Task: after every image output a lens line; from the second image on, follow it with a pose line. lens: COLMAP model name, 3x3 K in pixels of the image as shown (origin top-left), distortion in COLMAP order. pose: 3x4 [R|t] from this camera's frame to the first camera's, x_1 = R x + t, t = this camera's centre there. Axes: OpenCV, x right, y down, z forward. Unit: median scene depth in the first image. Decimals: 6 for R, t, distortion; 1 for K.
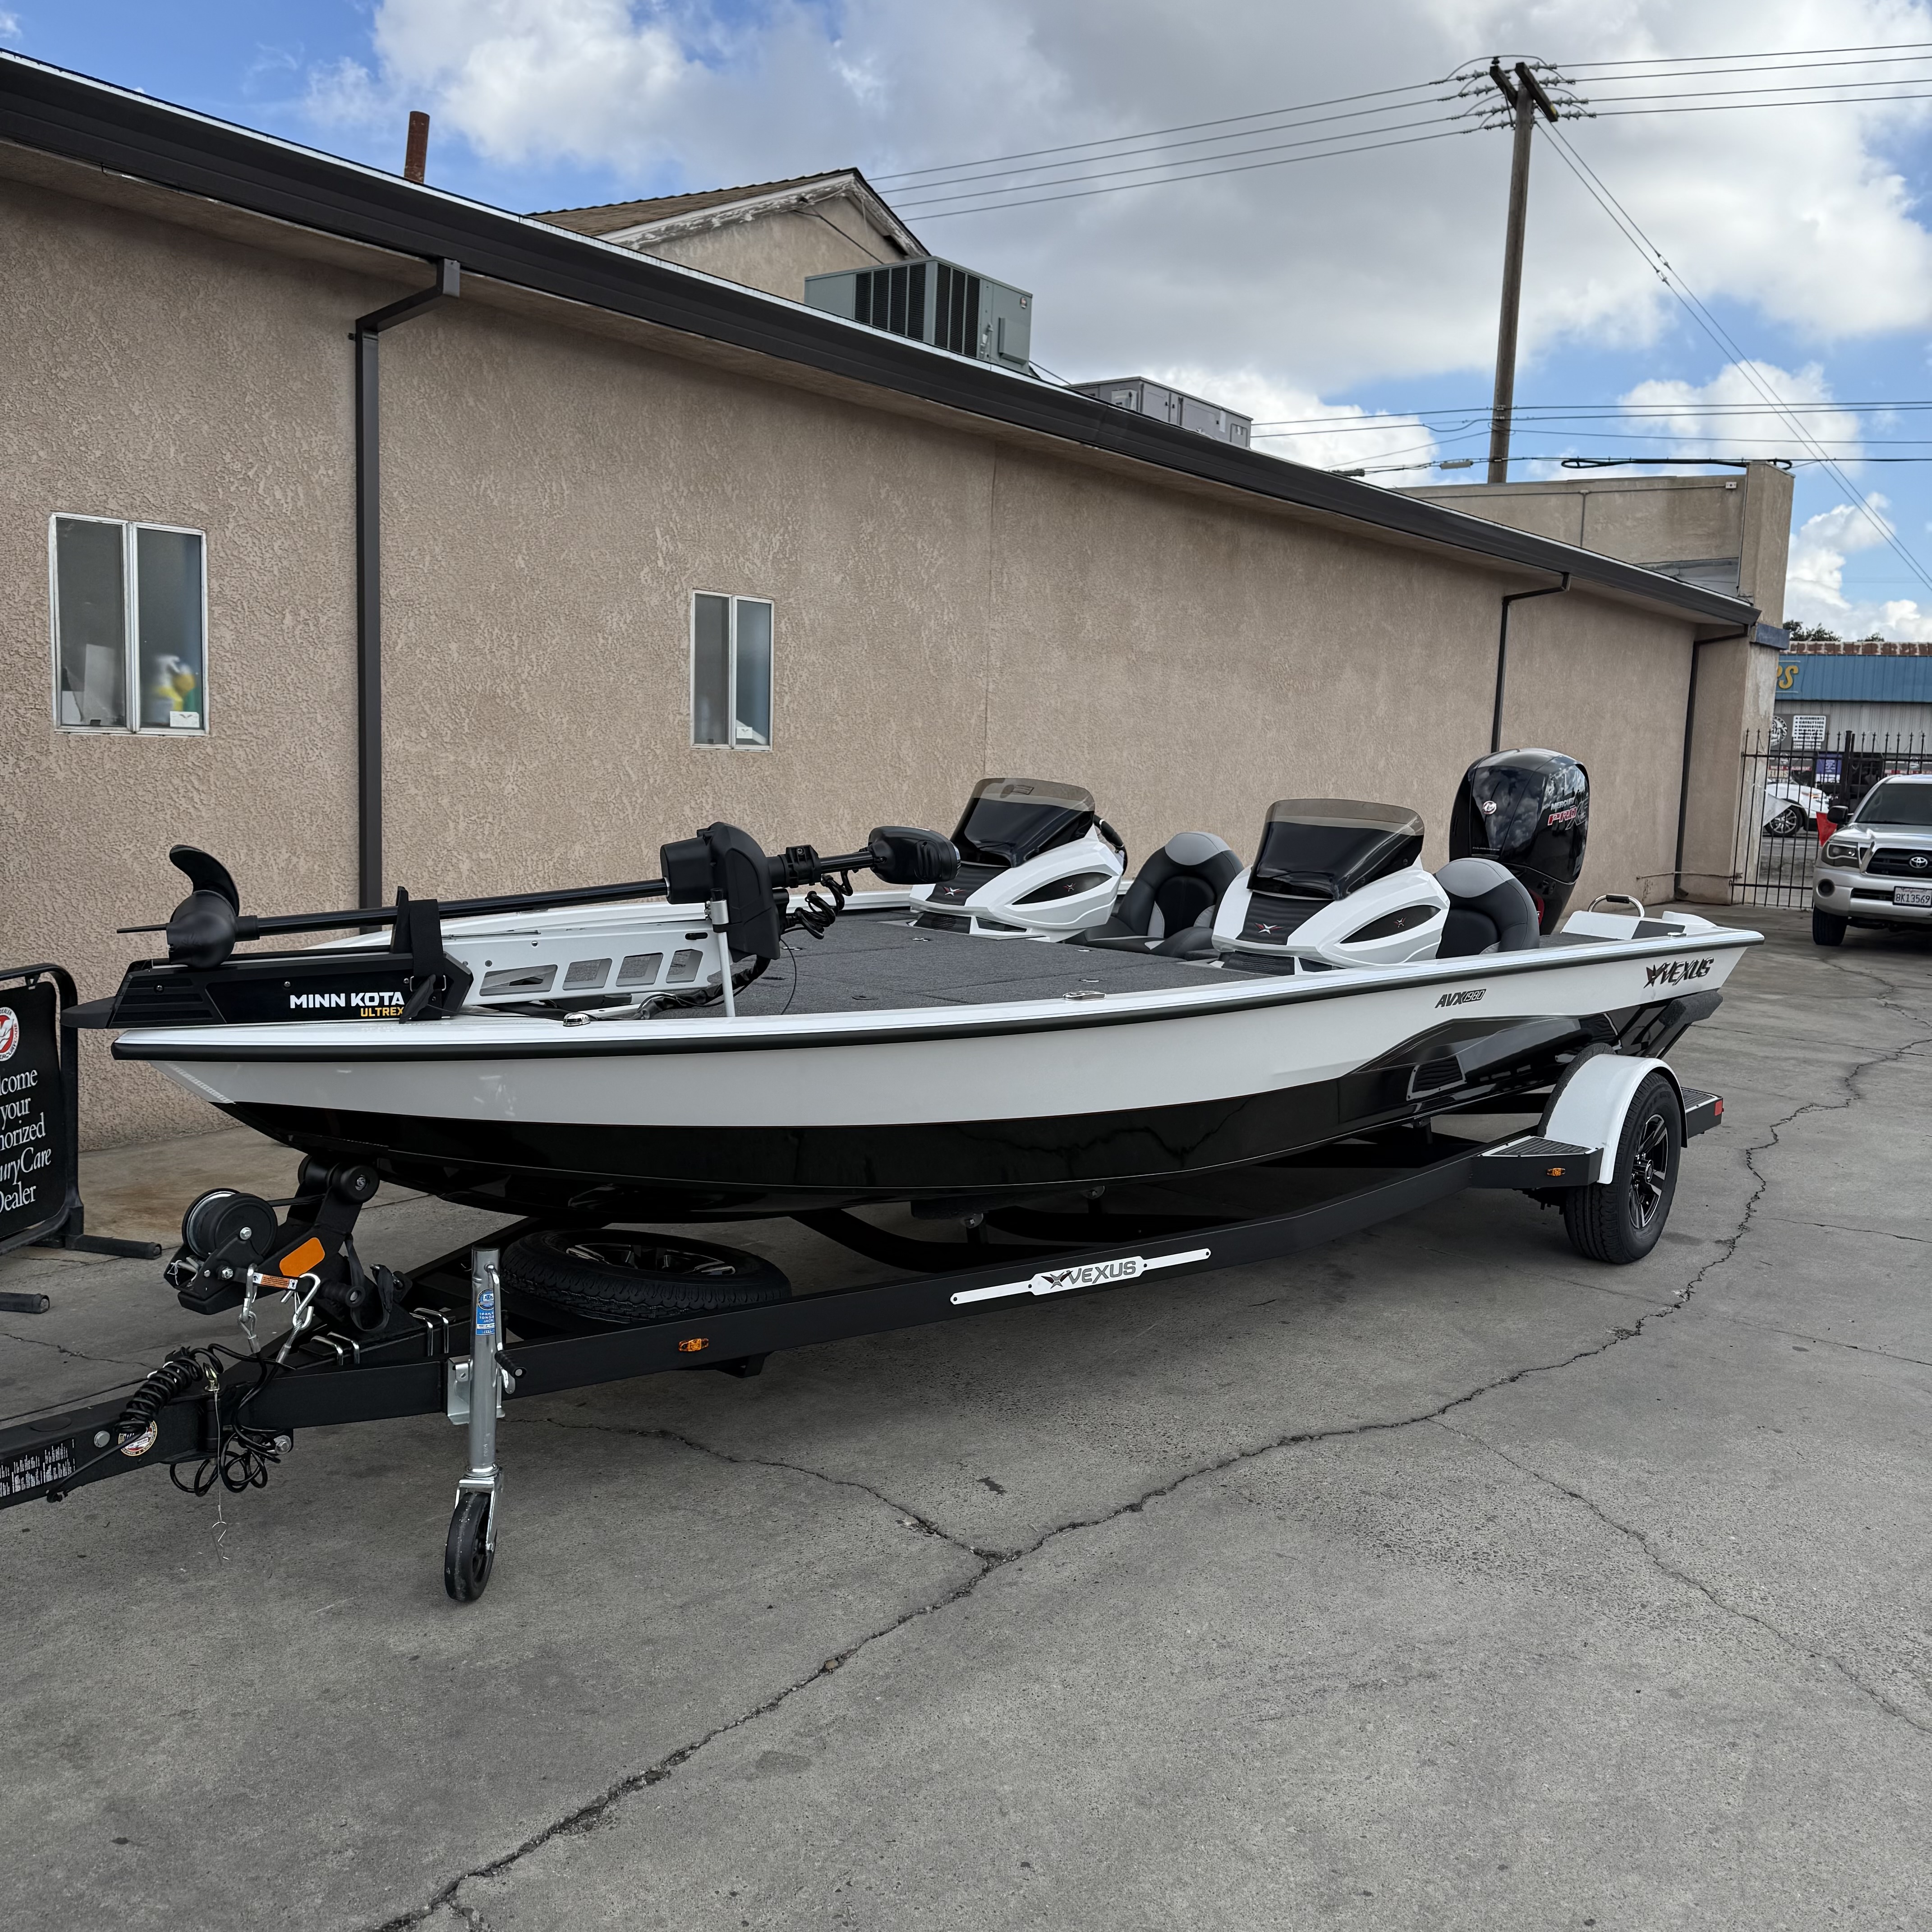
lens RADIAL K [[1785.1, 0, 975.5], [0, 1785.1, 968.5], [0, 0, 1]] dist [0.186226, -0.384212]
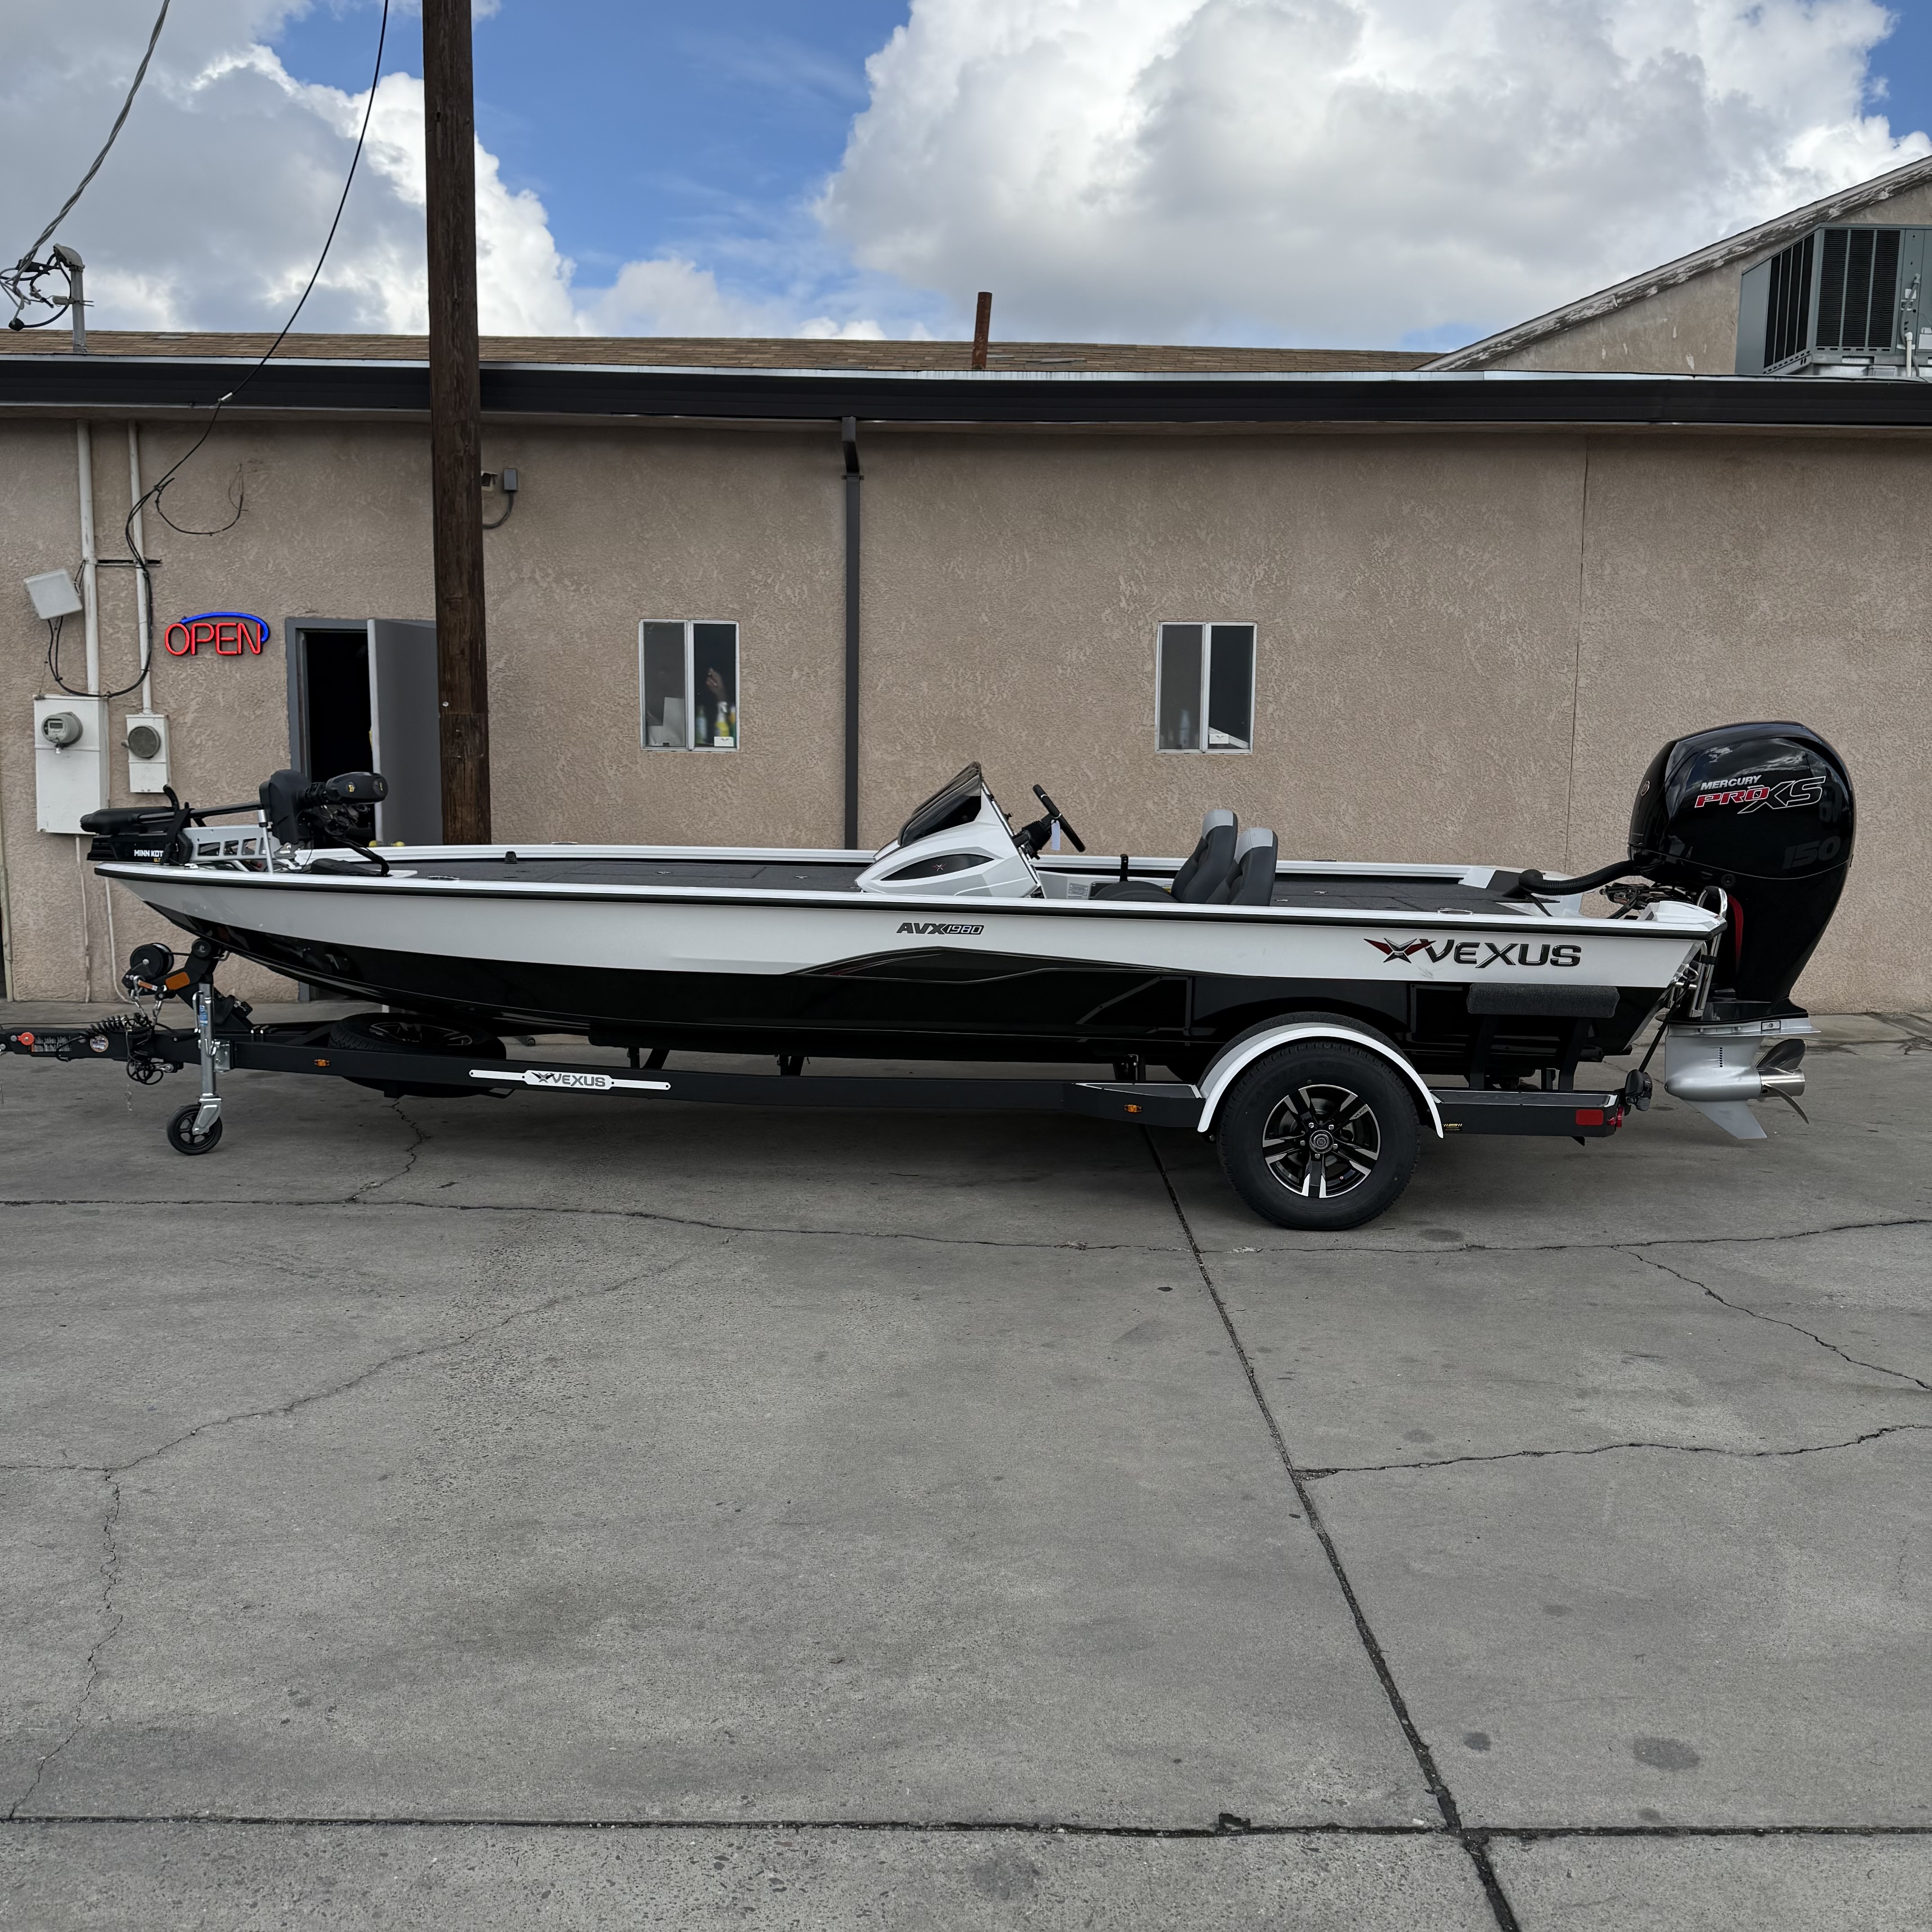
lens RADIAL K [[1781.4, 0, 970.0], [0, 1781.4, 972.1], [0, 0, 1]] dist [0.180790, -0.363457]
pose [[0.605132, 0.066770, -0.793320, 0.772988], [-0.085672, 0.996152, 0.018492, 0.013428], [0.791502, 0.056775, 0.608523, 0.186461]]
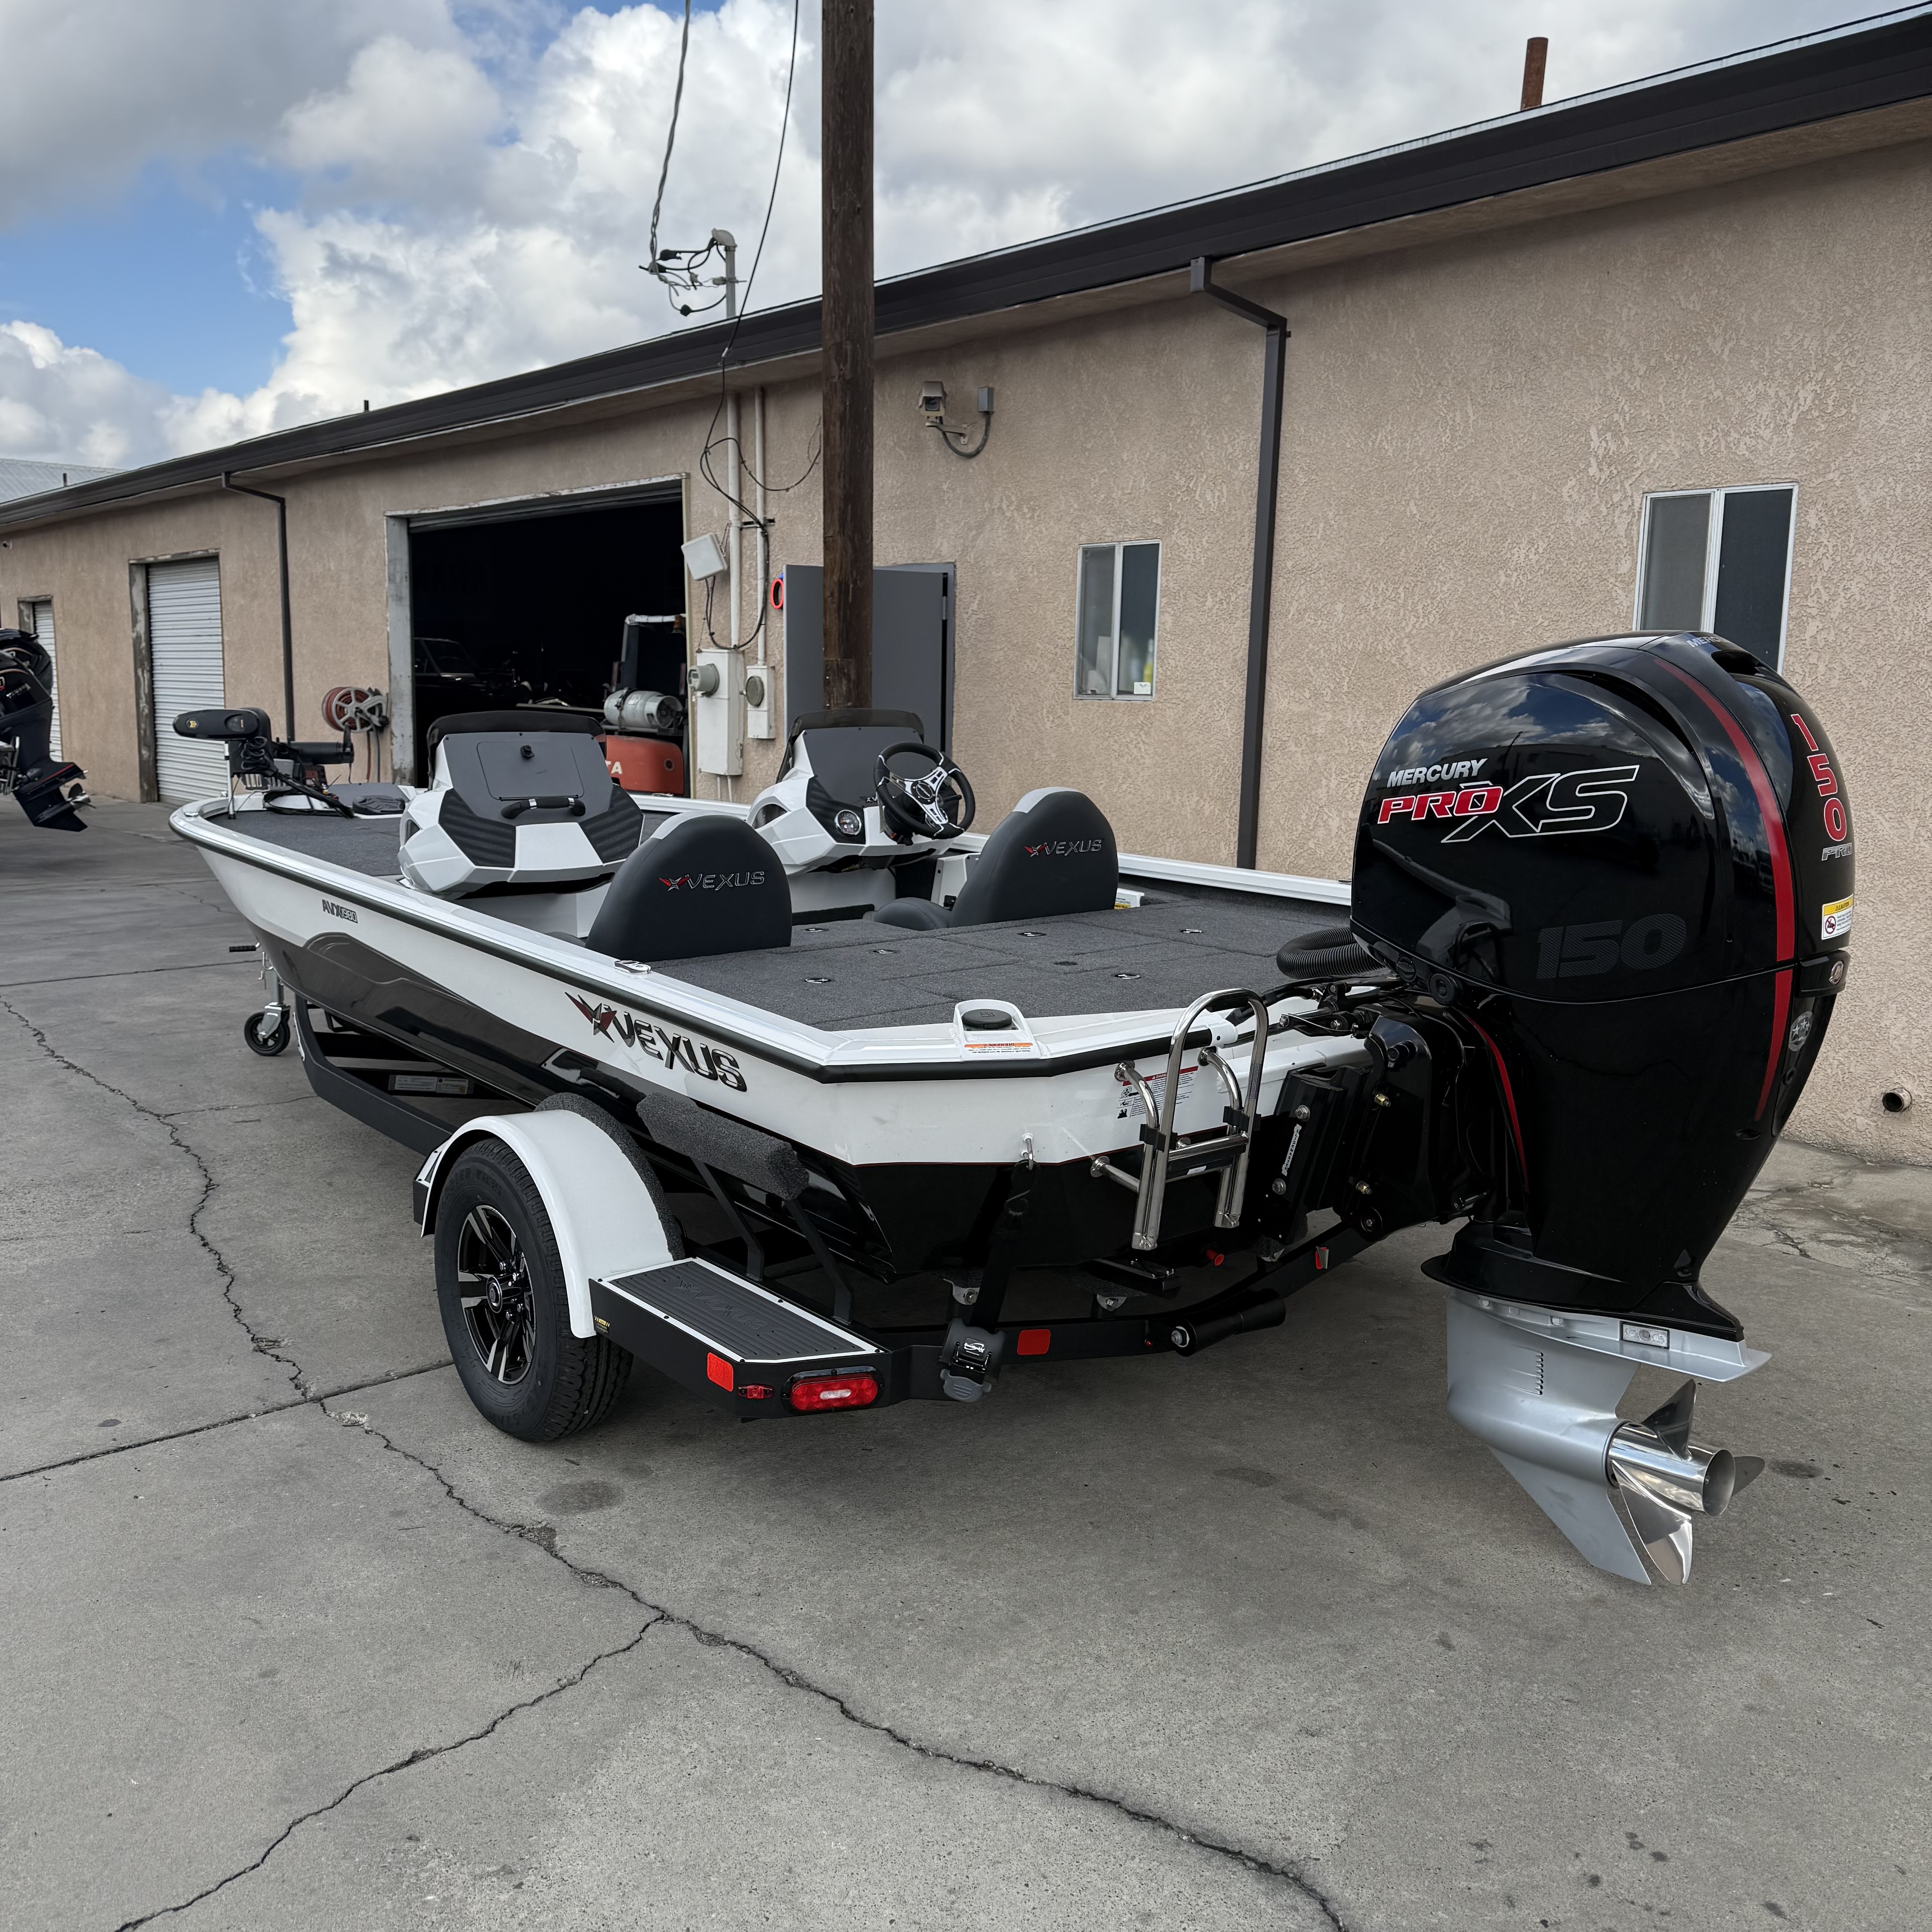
lens RADIAL K [[1781.4, 0, 970.0], [0, 1781.4, 972.1], [0, 0, 1]] dist [0.180790, -0.363457]
pose [[-0.228334, 0.113261, -0.966972, 0.705870], [-0.143181, 0.978504, 0.148422, -0.089478], [0.962997, 0.172342, -0.207209, 0.961590]]
